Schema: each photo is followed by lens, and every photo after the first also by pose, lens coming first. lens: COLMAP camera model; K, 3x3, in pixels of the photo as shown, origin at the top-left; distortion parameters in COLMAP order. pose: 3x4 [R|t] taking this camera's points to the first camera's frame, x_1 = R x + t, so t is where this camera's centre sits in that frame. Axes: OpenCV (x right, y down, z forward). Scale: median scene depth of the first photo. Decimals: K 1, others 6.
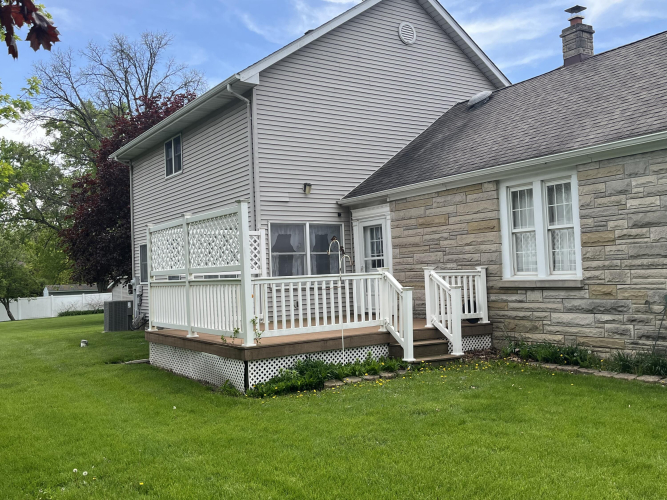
lens RADIAL K [[647.3, 0, 340.1], [0, 647.3, 253.1], [0, 0, 1]] dist [0.059840, 0.000000]
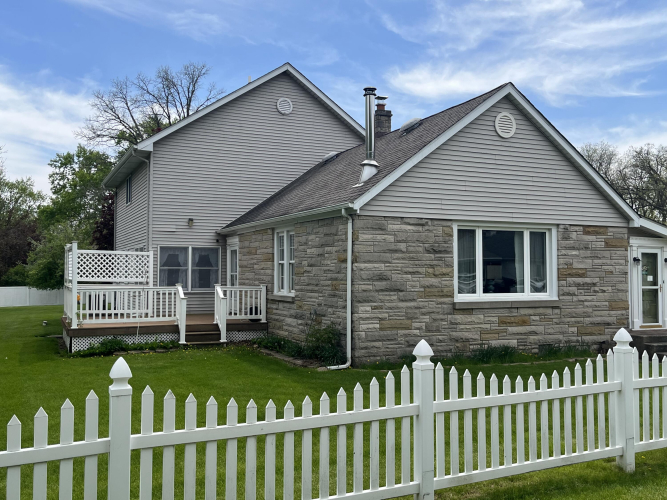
lens RADIAL K [[647.3, 0, 330.1], [0, 647.3, 249.4], [0, 0, 1]] dist [0.059840, 0.000000]
pose [[0.987363, 0.034177, -0.154745, 0.498498], [-0.033953, 0.999415, 0.004093, -0.059915], [0.154795, 0.001212, 0.987946, -0.374131]]
